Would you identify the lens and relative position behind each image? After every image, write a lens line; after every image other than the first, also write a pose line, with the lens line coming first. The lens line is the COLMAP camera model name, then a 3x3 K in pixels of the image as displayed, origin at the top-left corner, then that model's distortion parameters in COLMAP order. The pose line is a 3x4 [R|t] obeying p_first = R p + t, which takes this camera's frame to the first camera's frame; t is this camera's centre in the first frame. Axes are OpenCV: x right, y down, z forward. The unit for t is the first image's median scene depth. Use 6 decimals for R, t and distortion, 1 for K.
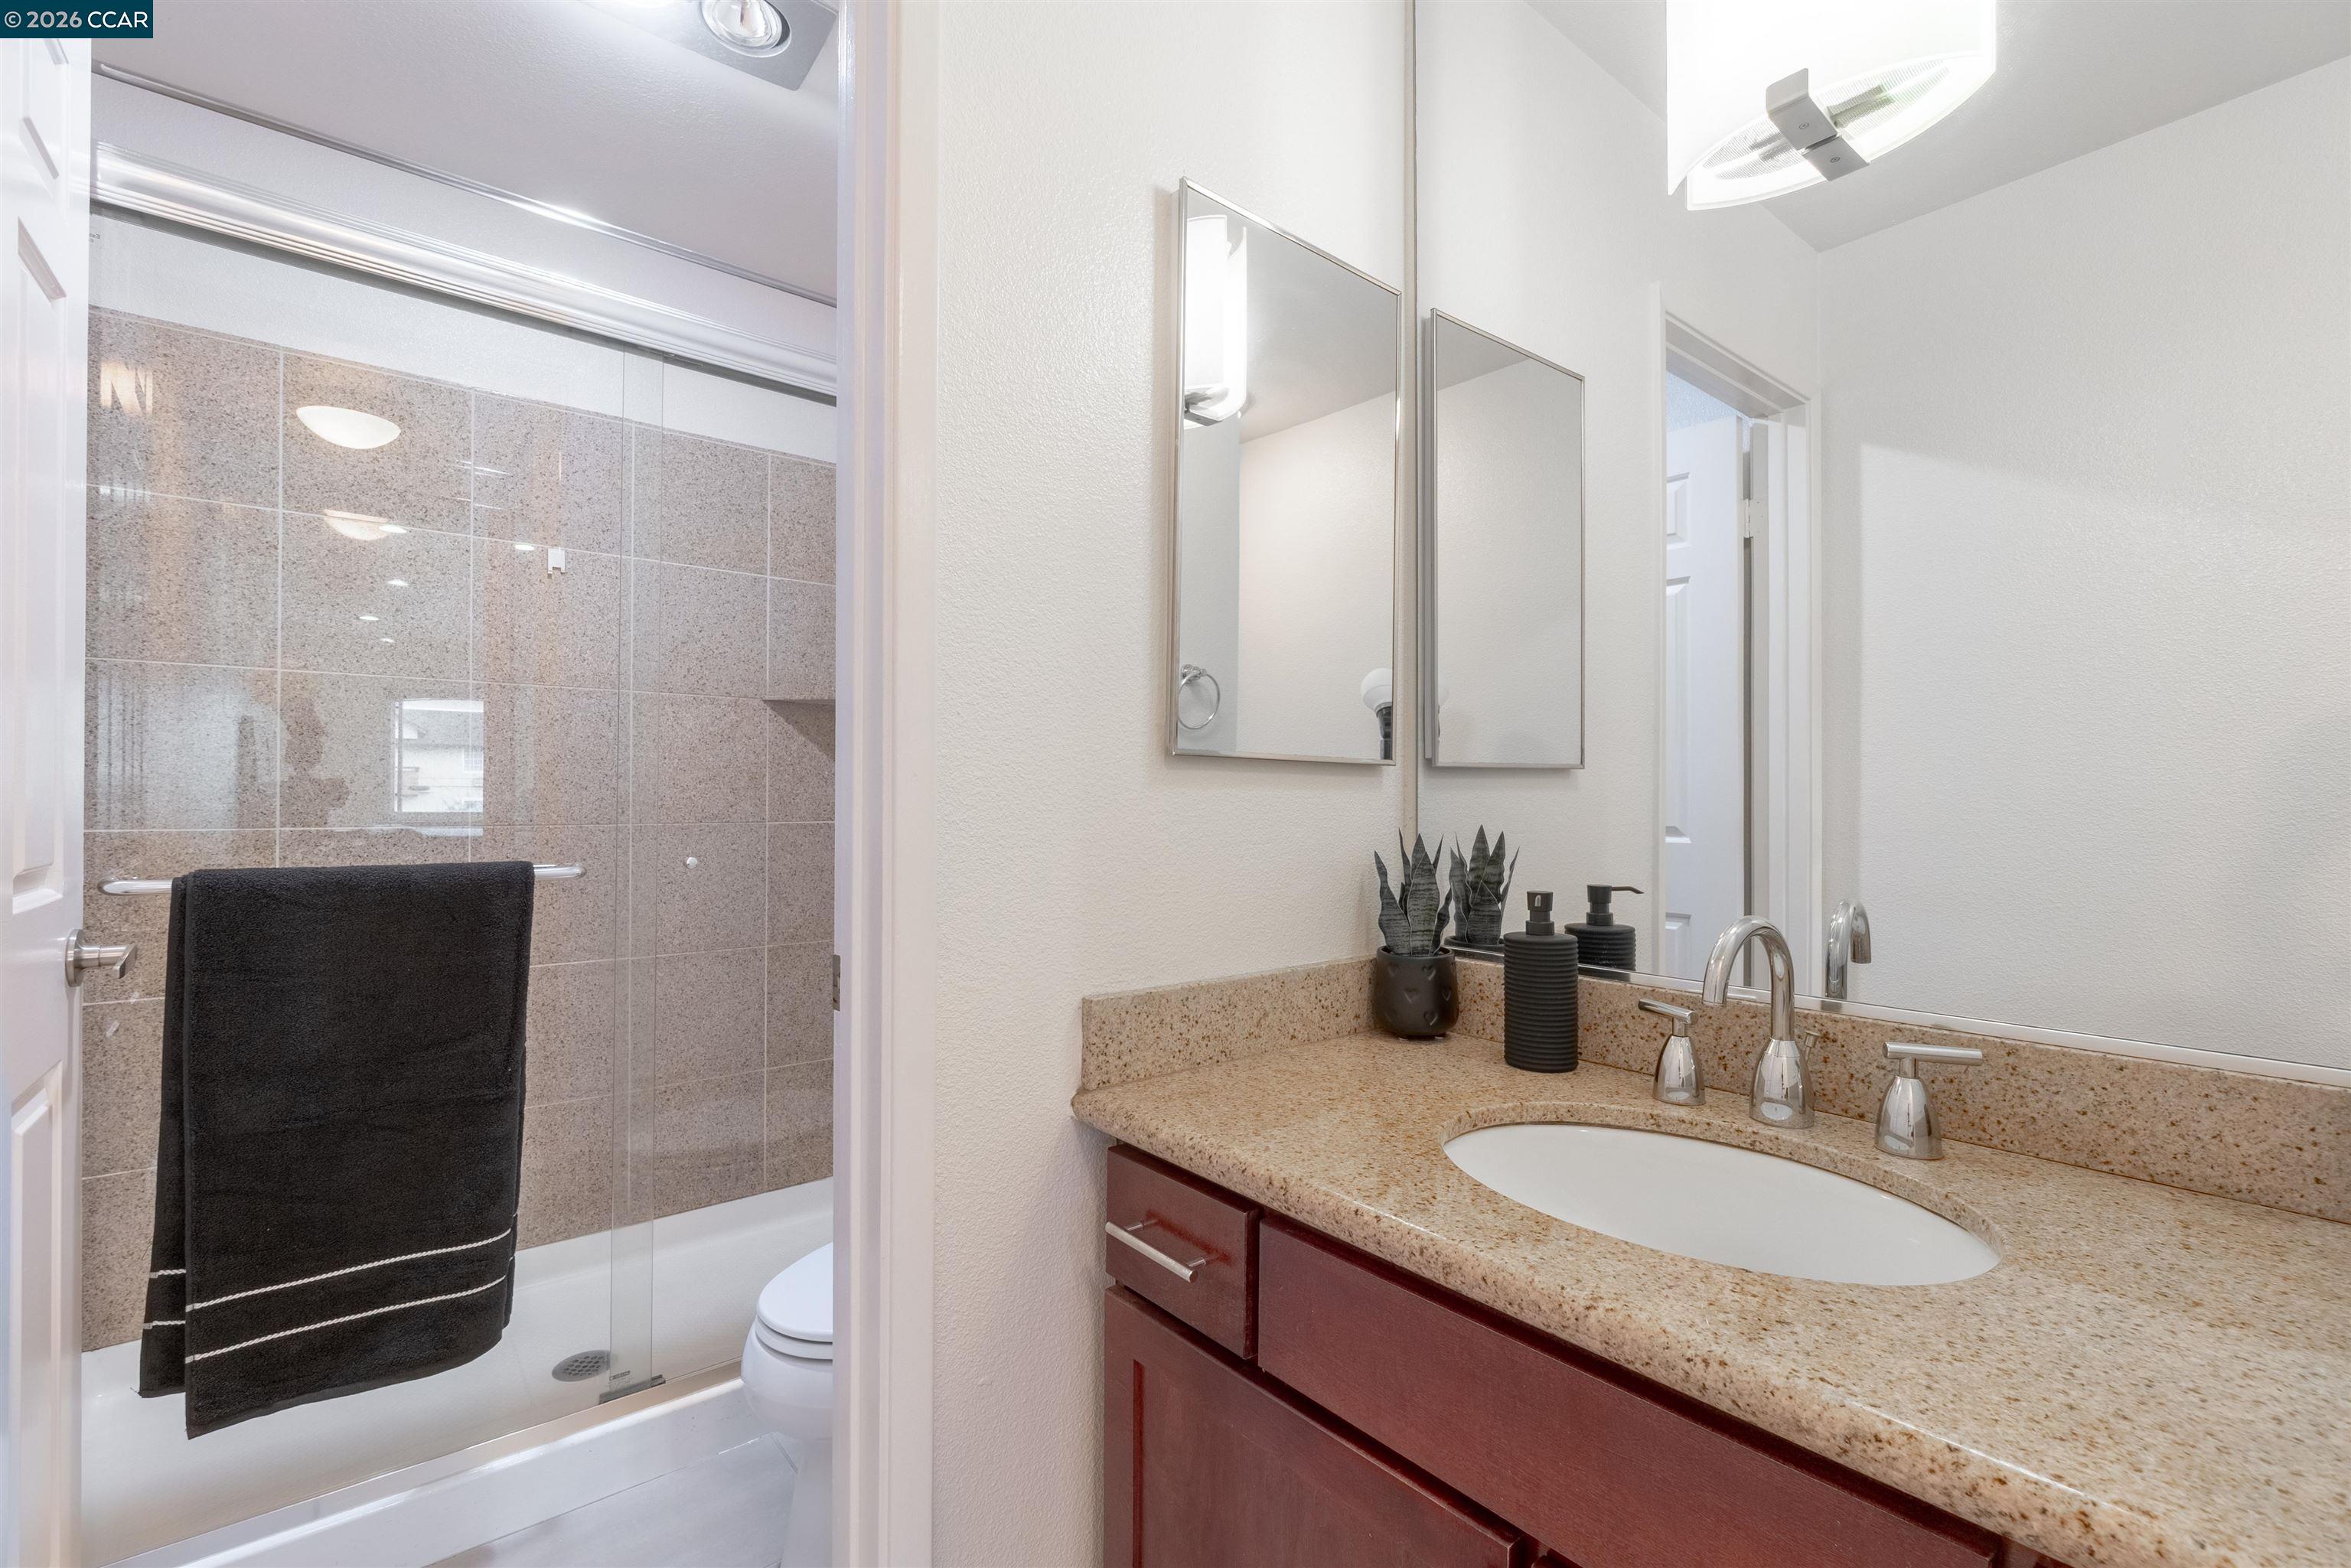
lens RADIAL K [[1012.1, 0, 1161.2], [0, 1012.1, 791.8], [0, 0, 1]] dist [-0.003297, -0.000476]
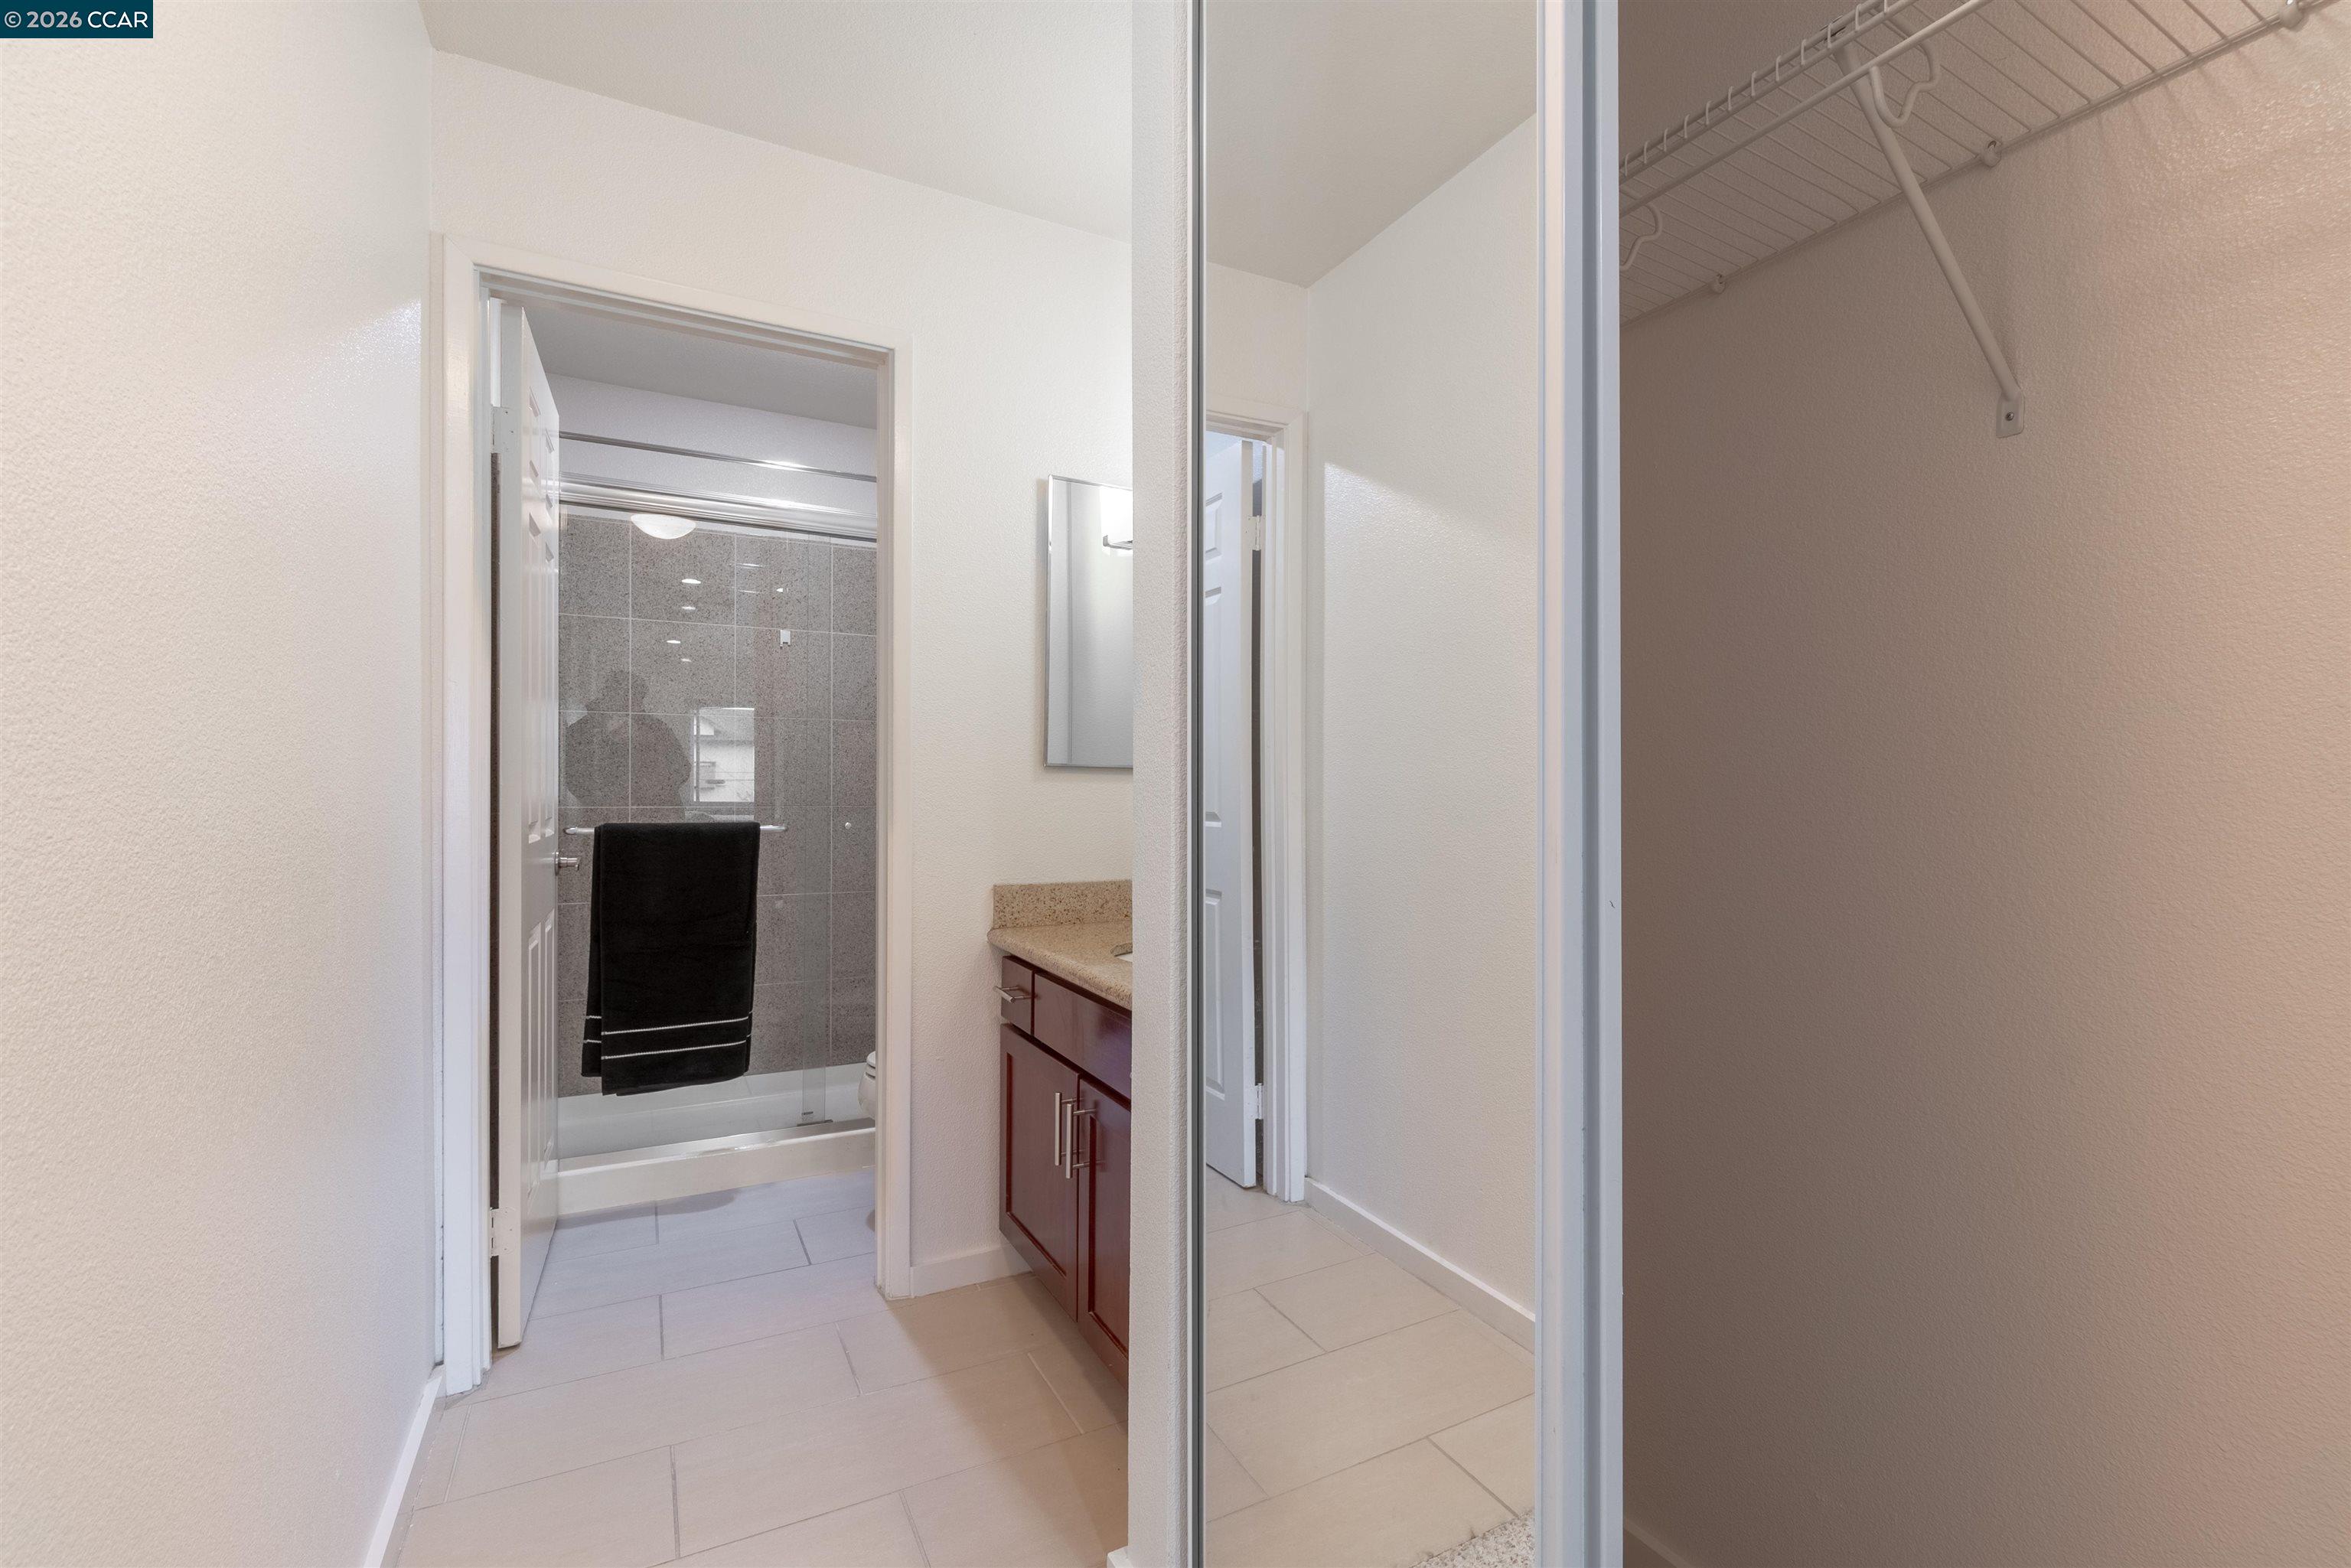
lens RADIAL K [[1045.2, 0, 1250.5], [0, 1045.2, 789.3], [0, 0, 1]] dist [-0.000739, -0.000175]
pose [[0.987242, -0.000273, -0.159227, 0.582528], [0.001025, 0.999989, 0.004645, -0.000188], [0.159224, -0.004749, 0.987231, -0.762792]]
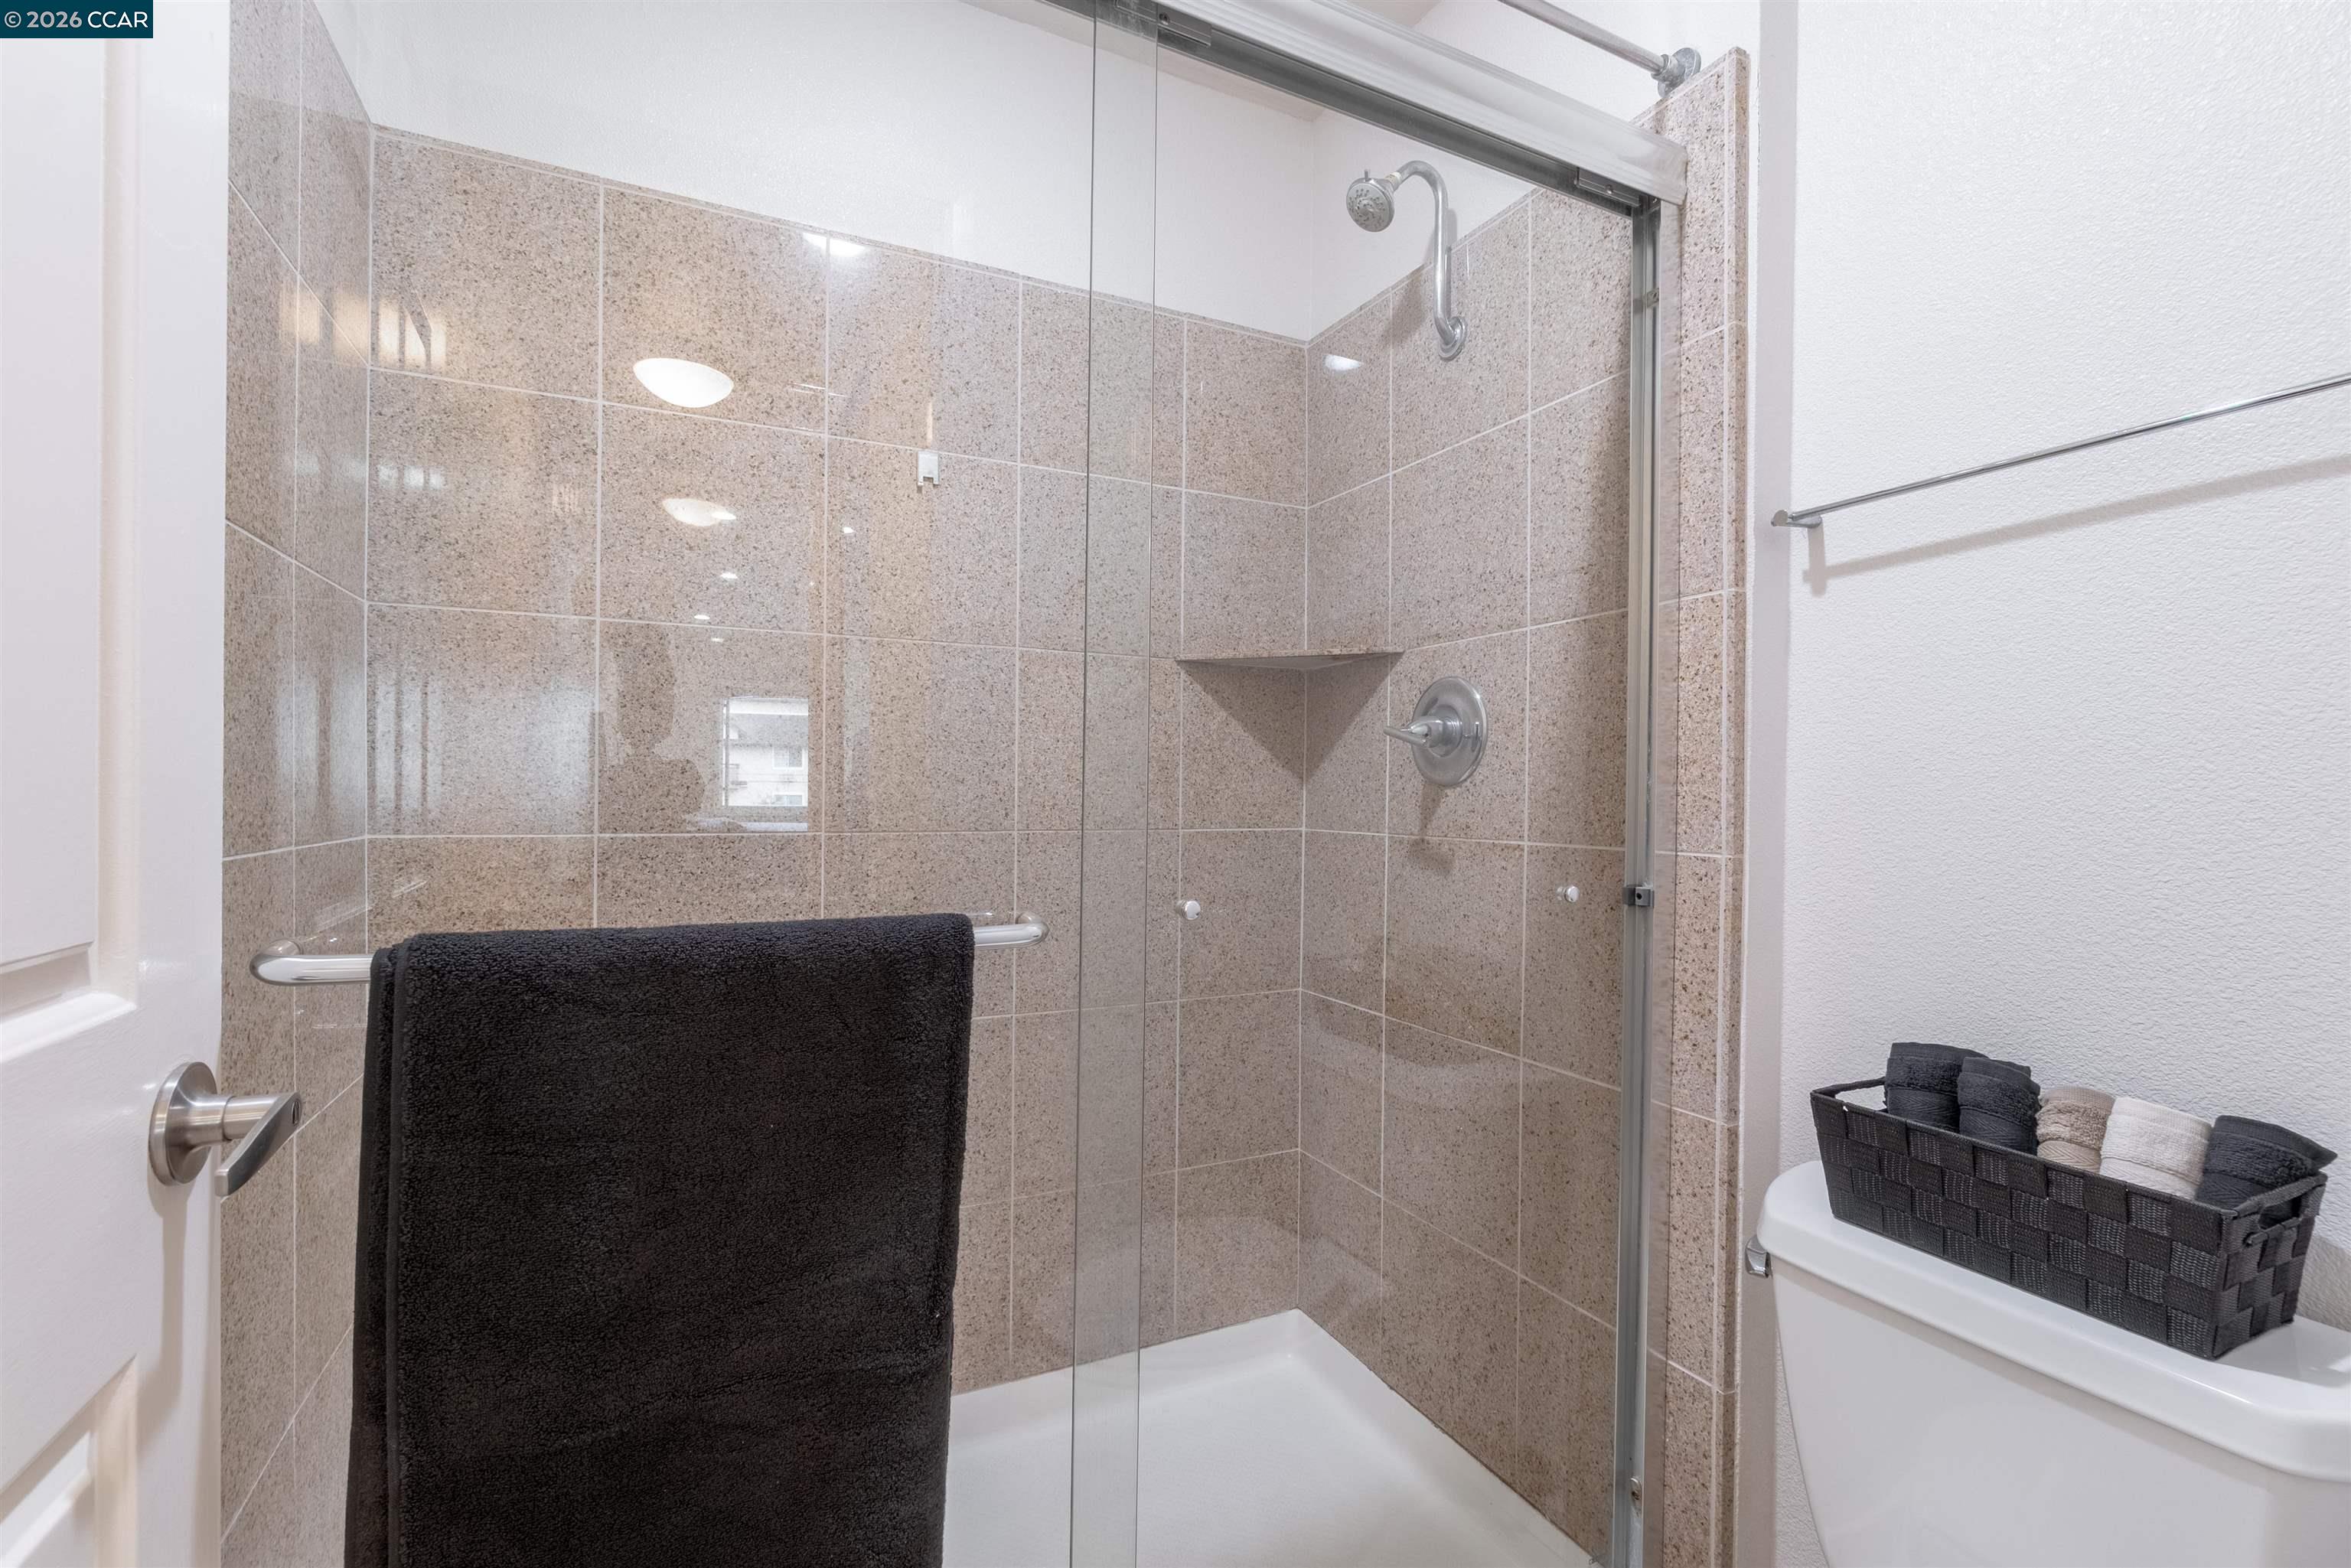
lens RADIAL K [[1031.1, 0, 1170.7], [0, 1031.1, 792.4], [0, 0, 1]] dist [-0.002176, 0.000118]
pose [[0.971837, 0.005411, -0.235593, -0.392456], [-0.004643, 0.999982, 0.003814, 0.001212], [0.235609, -0.002613, 0.971844, 0.497034]]
